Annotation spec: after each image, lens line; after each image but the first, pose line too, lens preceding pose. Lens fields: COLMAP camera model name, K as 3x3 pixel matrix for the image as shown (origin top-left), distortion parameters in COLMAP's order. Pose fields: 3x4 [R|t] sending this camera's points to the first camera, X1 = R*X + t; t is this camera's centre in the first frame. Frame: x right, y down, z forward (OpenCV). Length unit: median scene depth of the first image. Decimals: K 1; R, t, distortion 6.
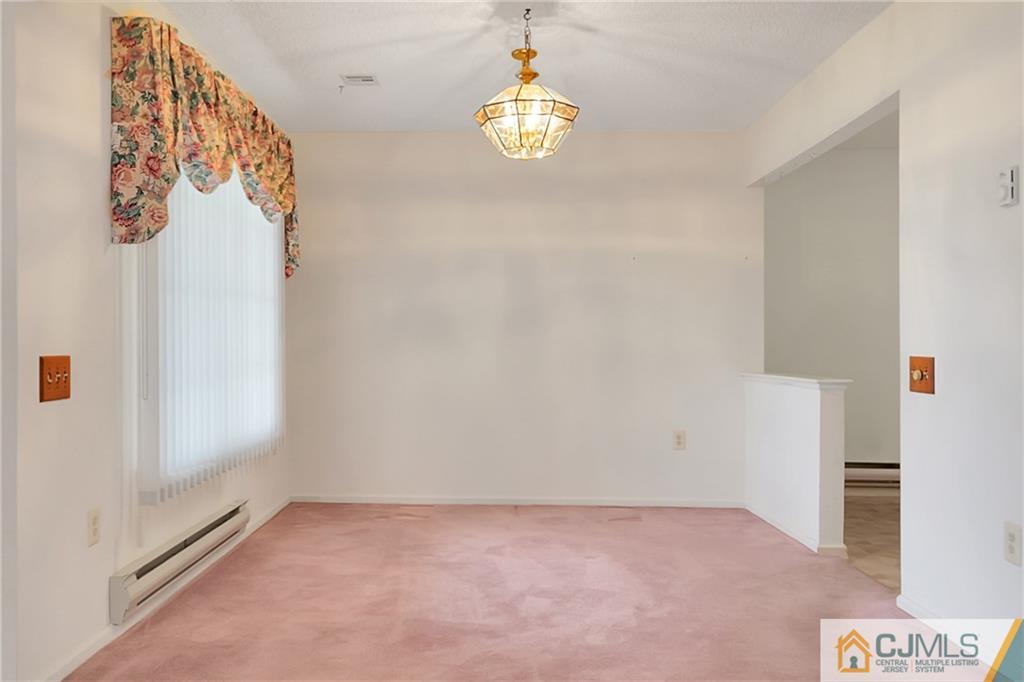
lens RADIAL K [[842.8, 0, 479.0], [0, 842.8, 338.5], [0, 0, 1]] dist [0.004079, -0.004750]
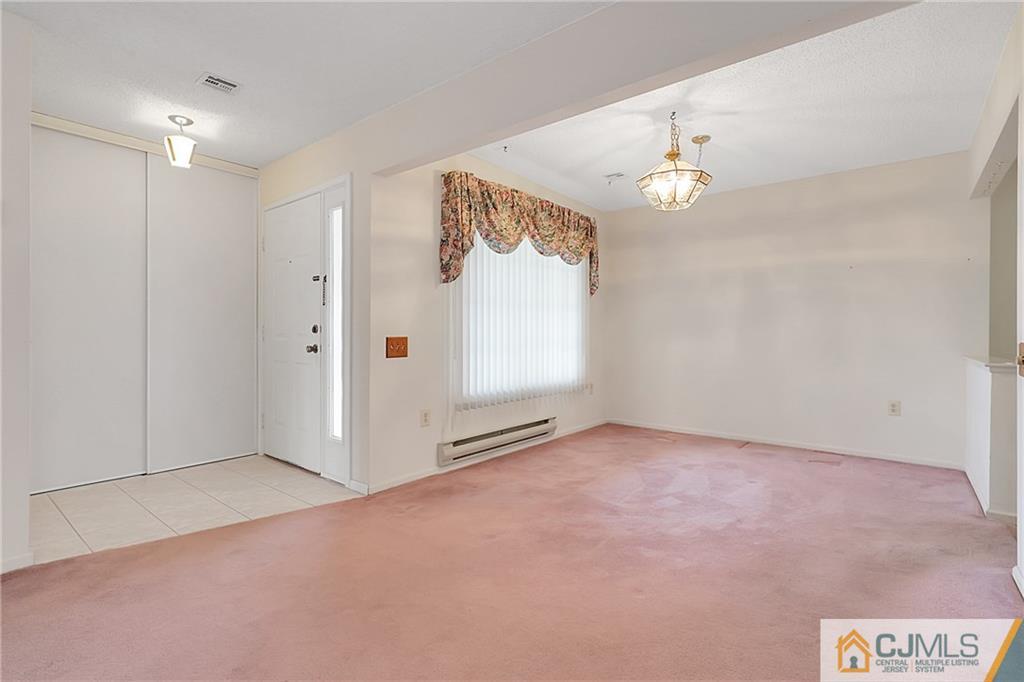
lens RADIAL K [[481.7, 0, 513.3], [0, 481.7, 330.1], [0, 0, 1]] dist [0.000769, 0.000779]
pose [[0.801474, -0.003551, -0.598020, 0.373879], [0.003523, 0.999993, -0.001216, 0.004071], [0.598020, -0.001132, 0.801481, 0.137581]]
